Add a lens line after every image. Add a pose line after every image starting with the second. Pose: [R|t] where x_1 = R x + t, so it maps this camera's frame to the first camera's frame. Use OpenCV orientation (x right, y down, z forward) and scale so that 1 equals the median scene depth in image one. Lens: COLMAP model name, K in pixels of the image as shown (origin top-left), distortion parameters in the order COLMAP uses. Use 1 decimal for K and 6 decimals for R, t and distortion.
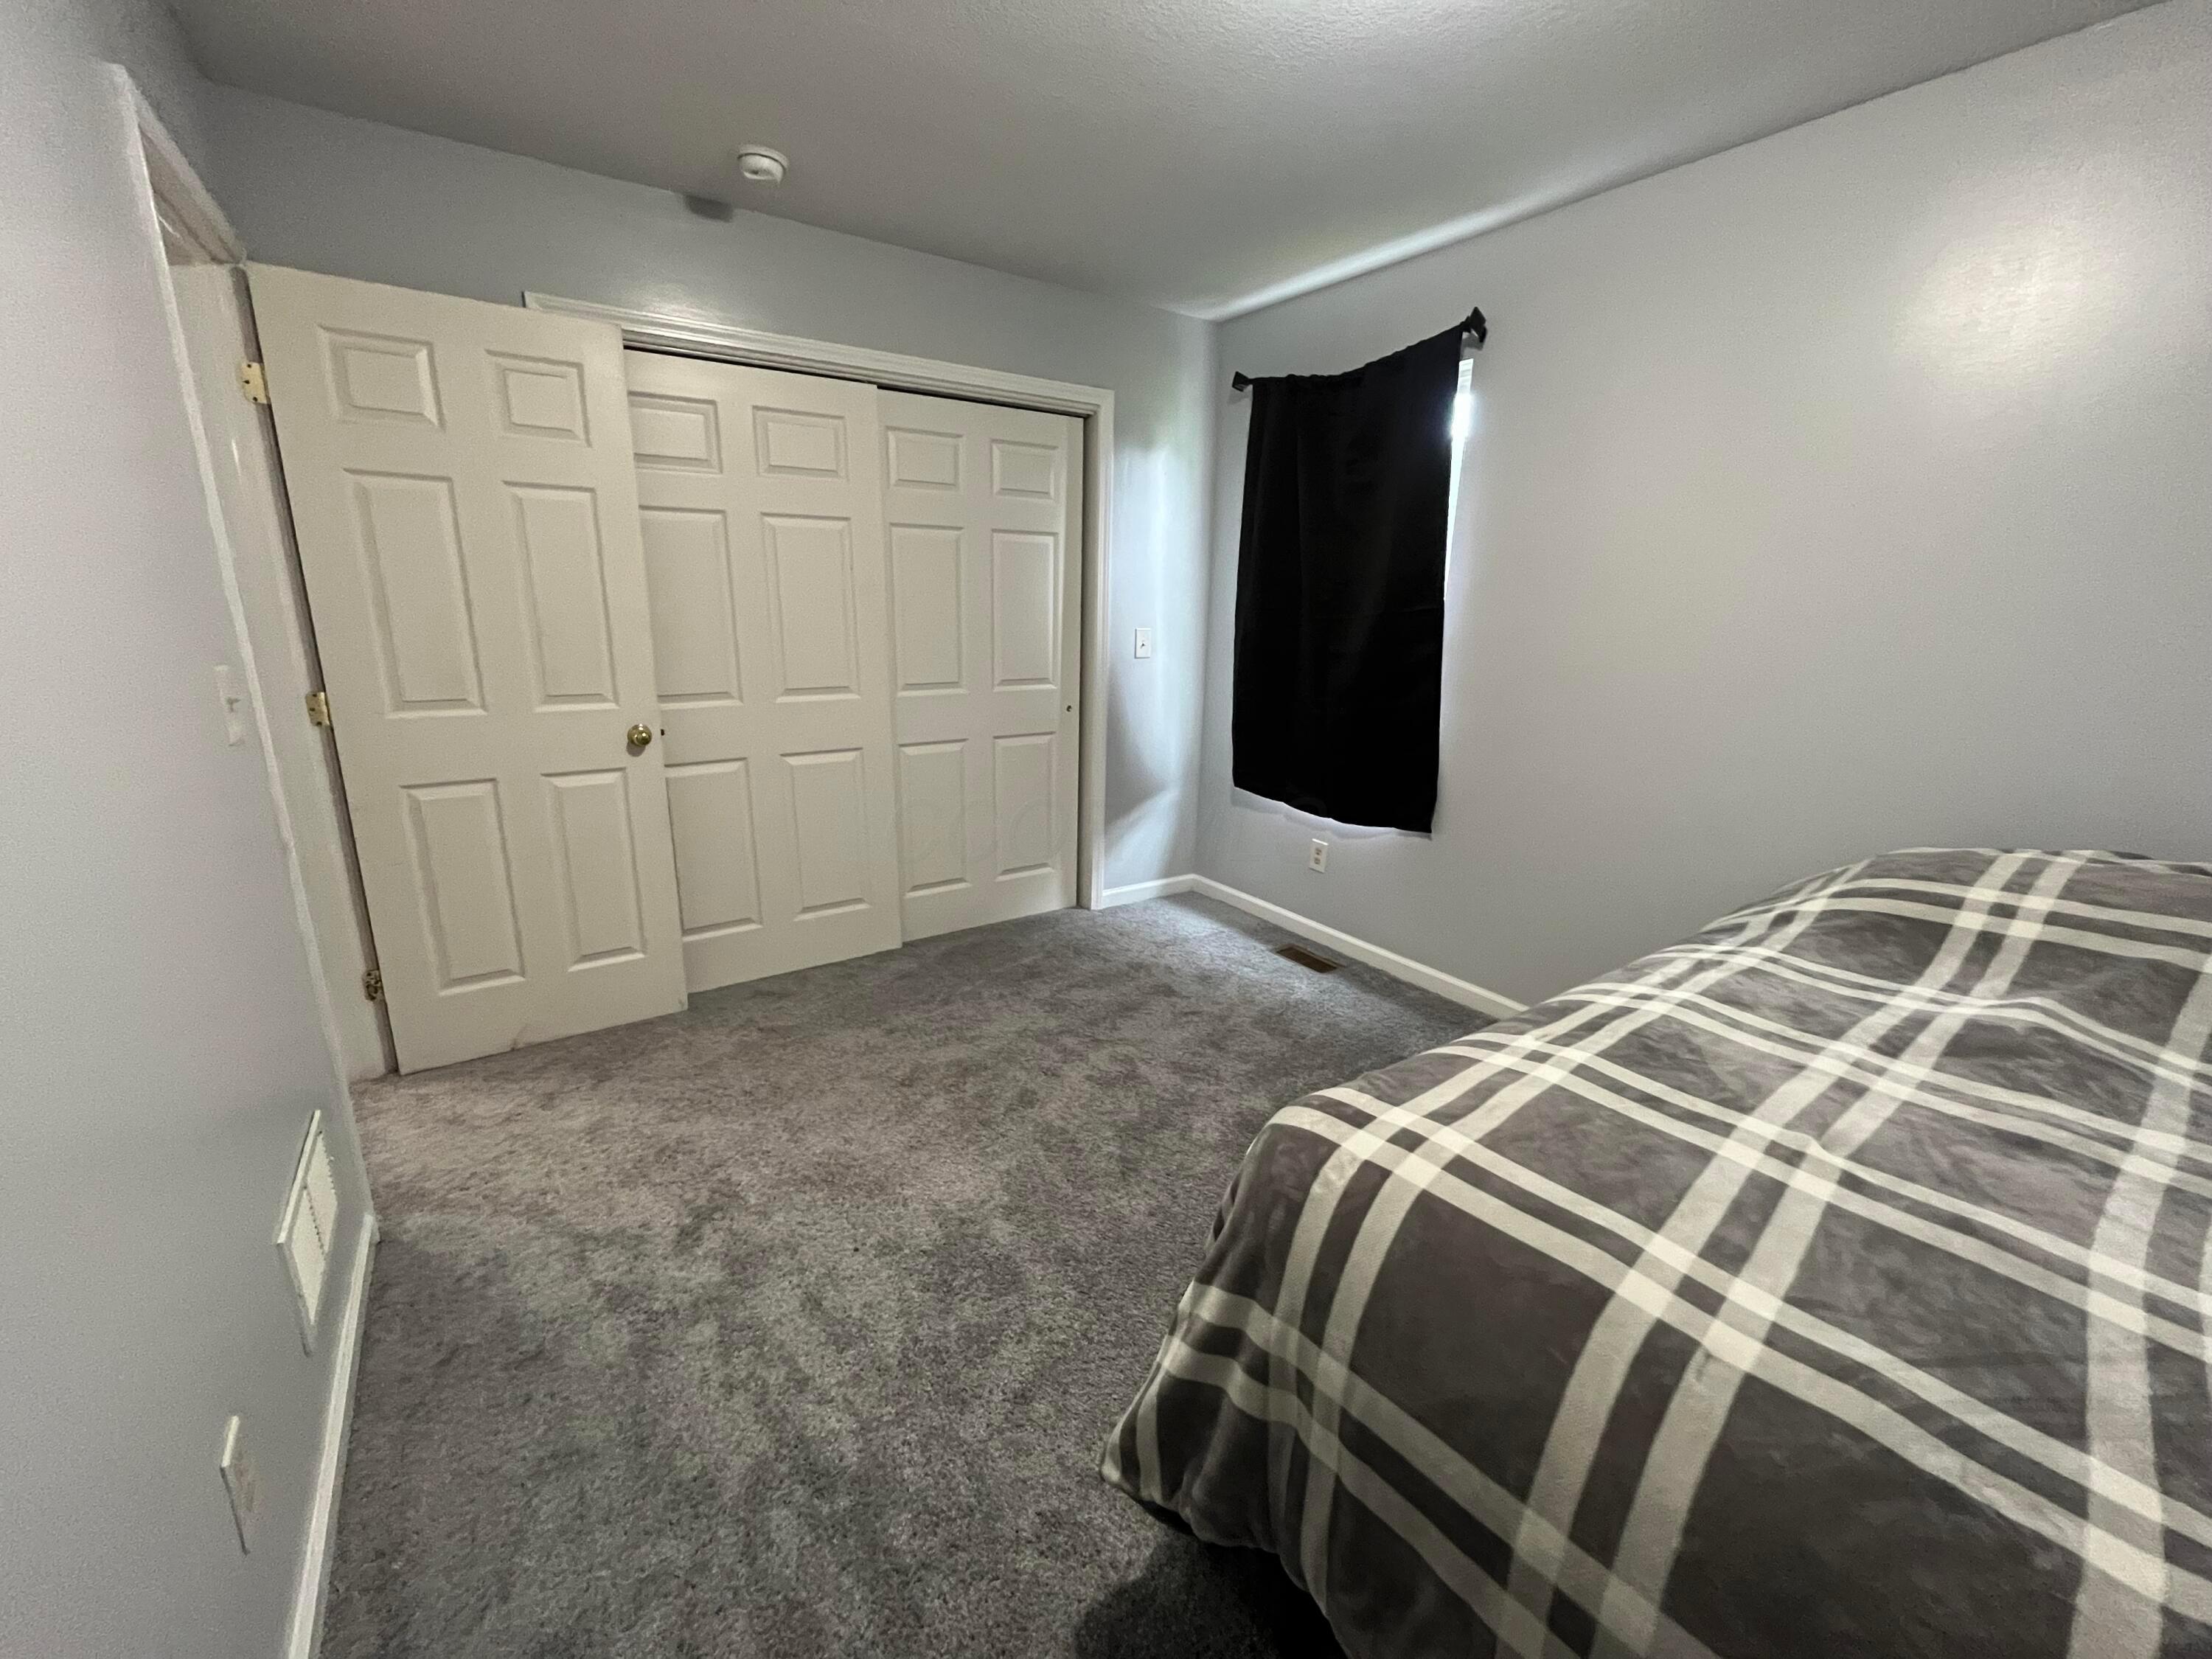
lens RADIAL K [[898.3, 0, 1106.0], [0, 898.3, 829.5], [0, 0, 1]] dist [-0.000184, 0.000008]
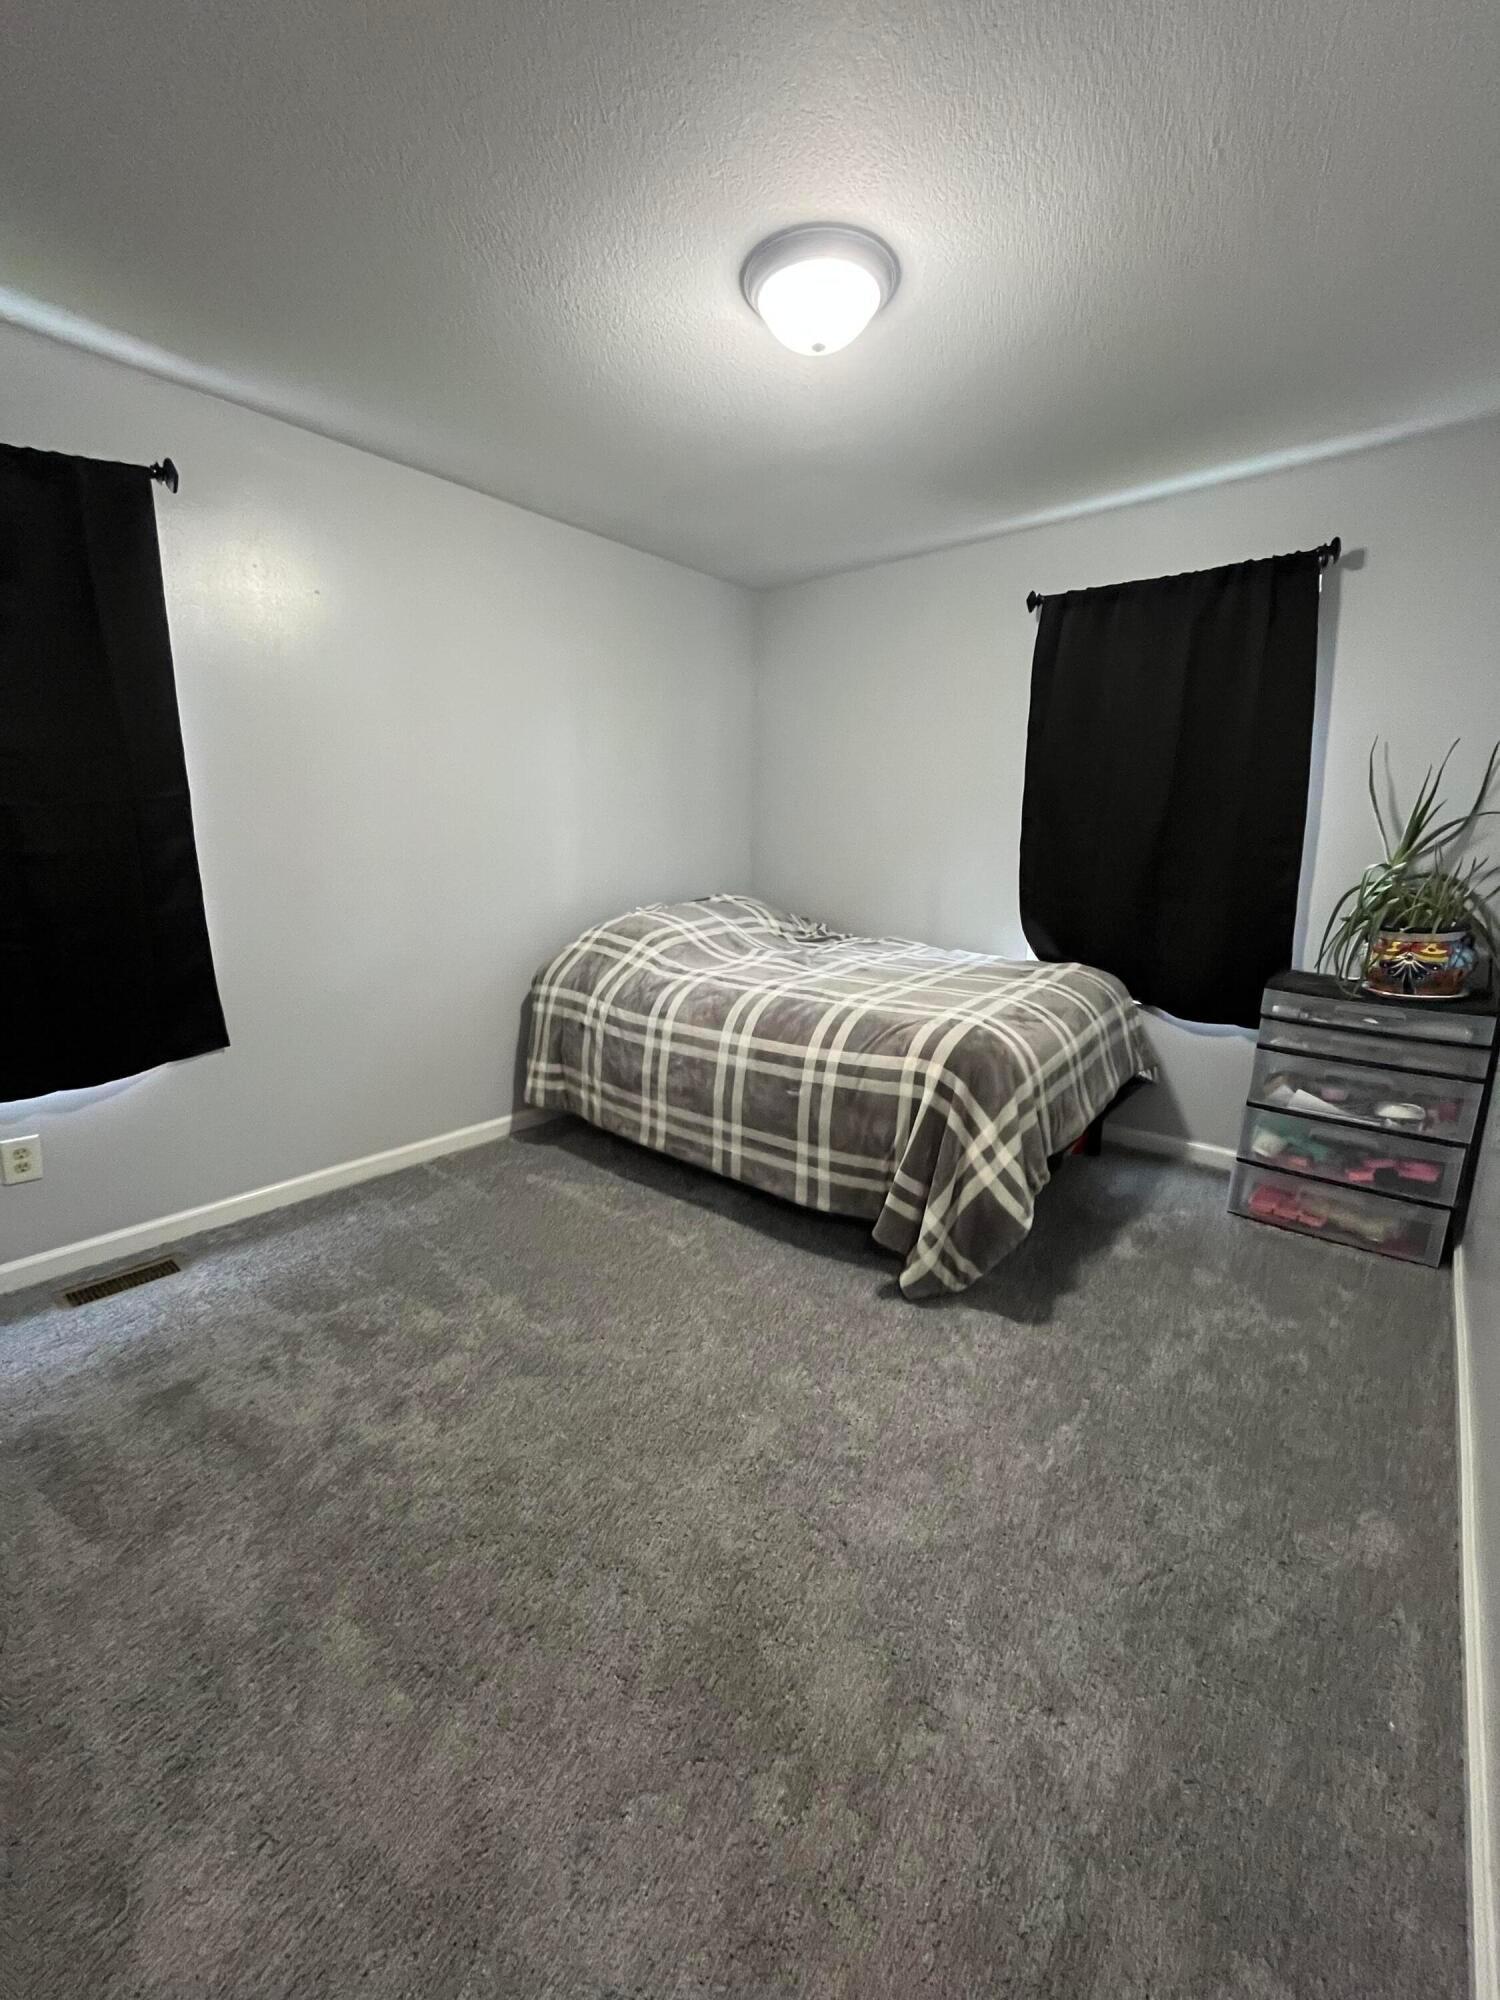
lens RADIAL K [[812.2, 0, 750.0], [0, 812.2, 1000.0], [0, 0, 1]] dist [-0.000184, 0.000008]
pose [[-0.270917, -0.212619, 0.938828, -0.550804], [0.226331, 0.933889, 0.276812, -0.153405], [-0.935616, 0.287479, -0.204885, 0.696925]]
